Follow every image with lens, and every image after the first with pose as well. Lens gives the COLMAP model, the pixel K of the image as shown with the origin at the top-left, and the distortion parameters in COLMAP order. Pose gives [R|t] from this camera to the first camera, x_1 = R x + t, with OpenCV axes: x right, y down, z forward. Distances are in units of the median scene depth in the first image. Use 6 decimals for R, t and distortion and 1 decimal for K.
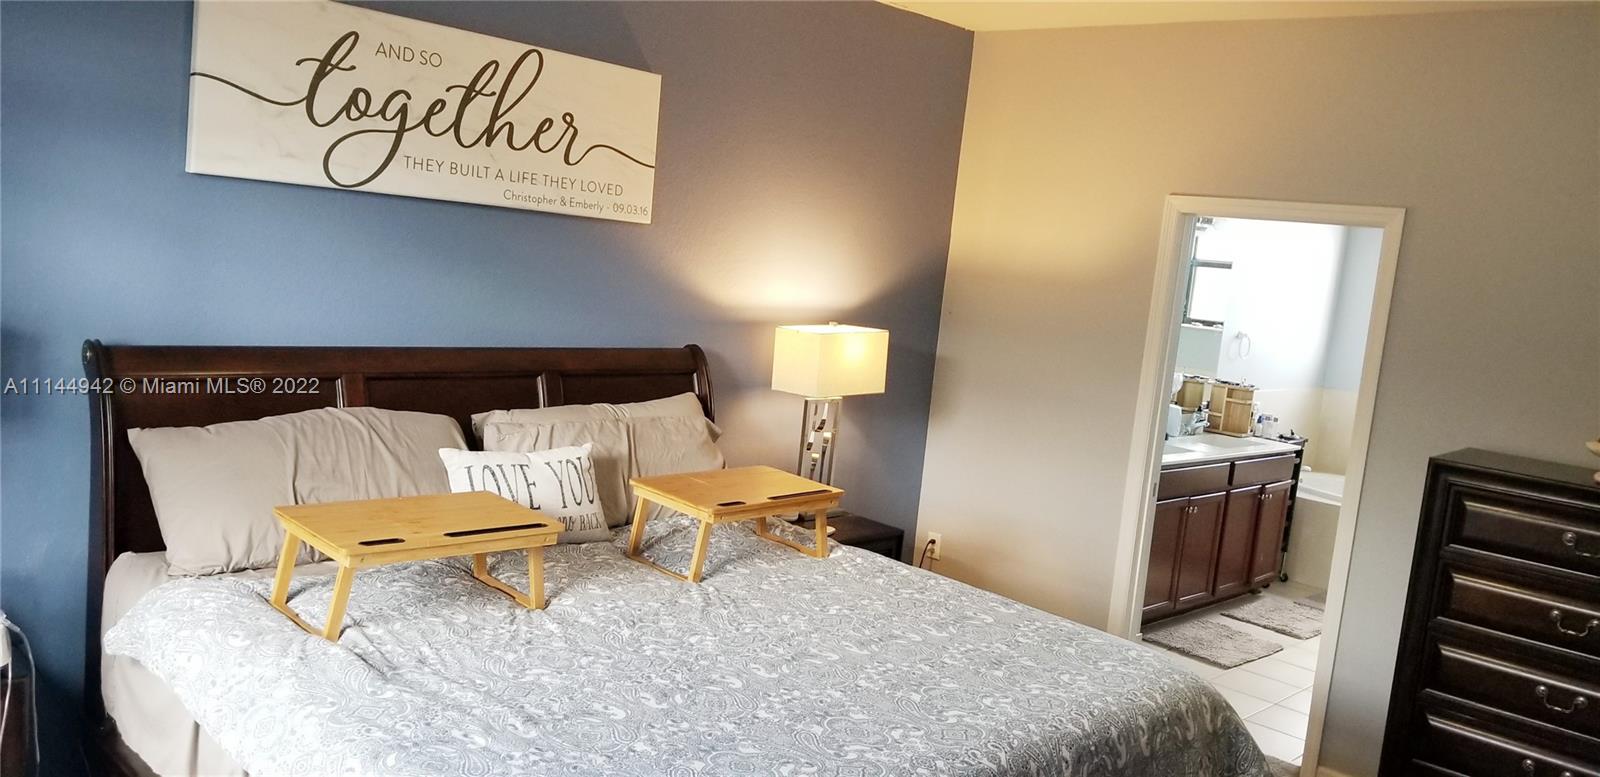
lens RADIAL K [[1257.0, 0, 800.0], [0, 1257.0, 399.5], [0, 0, 1]] dist [0.174102, -0.381426]
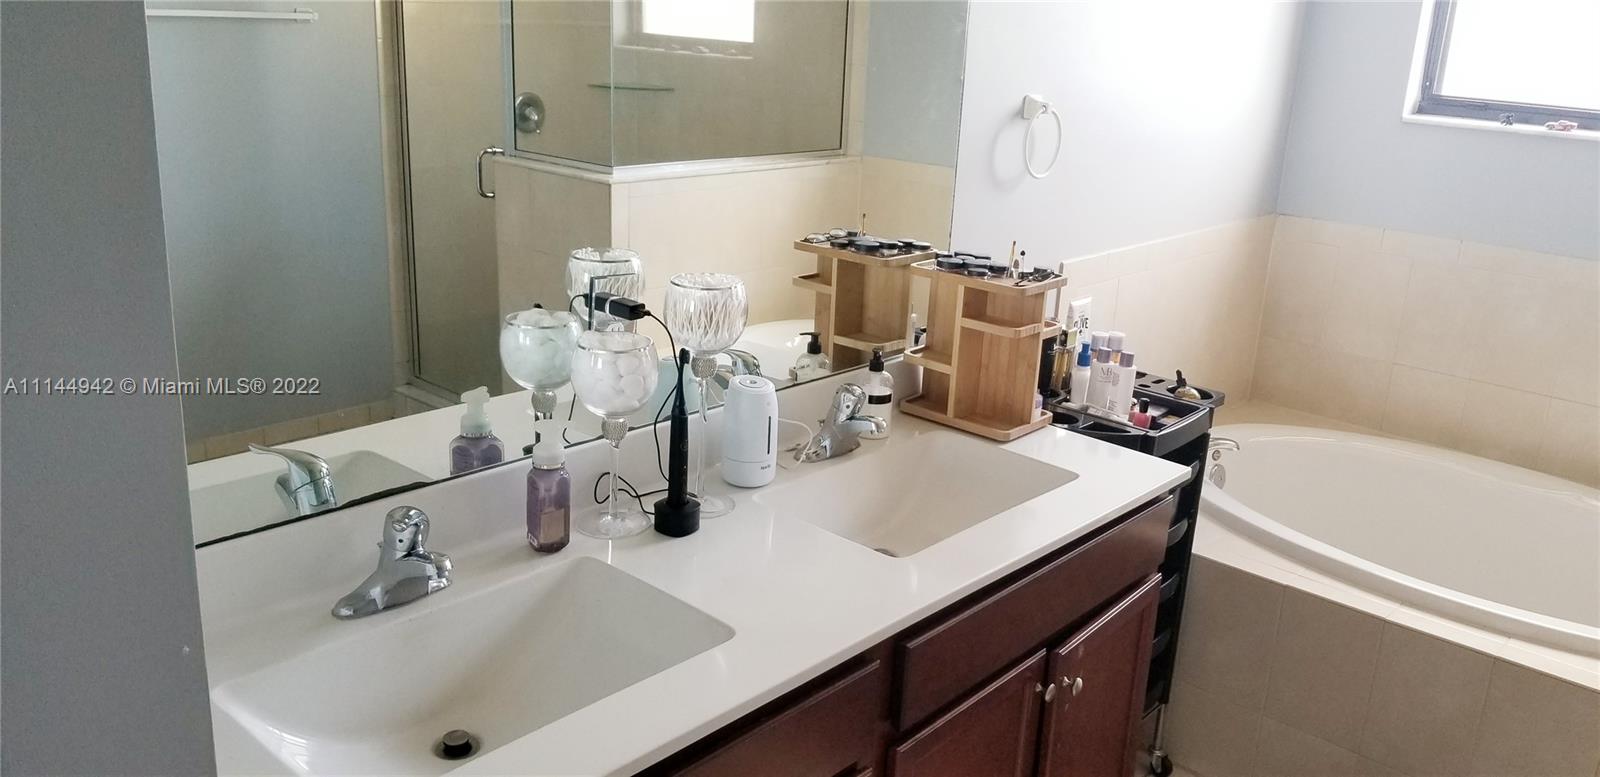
lens RADIAL K [[1257.0, 0, 800.0], [0, 1257.0, 399.5], [0, 0, 1]] dist [0.174102, -0.381426]
pose [[0.998108, -0.056317, 0.024680, 0.293804], [0.051379, 0.984381, 0.168385, -0.036894], [-0.033778, -0.166798, 0.985412, 0.710069]]
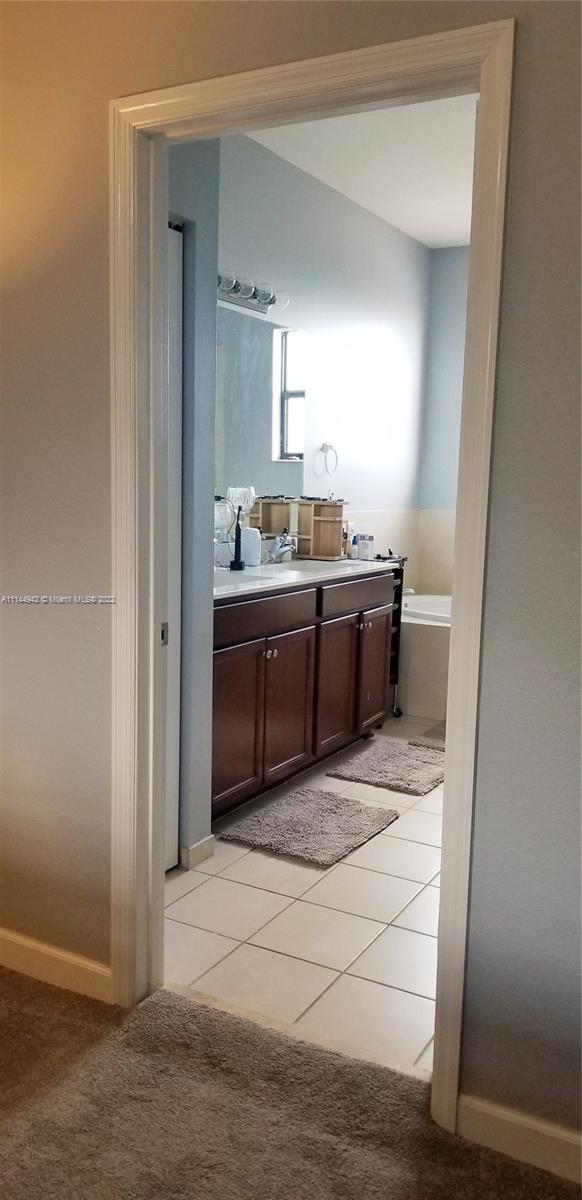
lens RADIAL K [[942.7, 0, 291.0], [0, 942.7, 600.0], [0, 0, 1]] dist [0.174102, -0.381426]
pose [[0.965115, -0.106482, 0.239197, 0.167025], [0.101838, 0.994295, 0.031729, 0.033837], [-0.241211, -0.006263, 0.970452, 0.400408]]
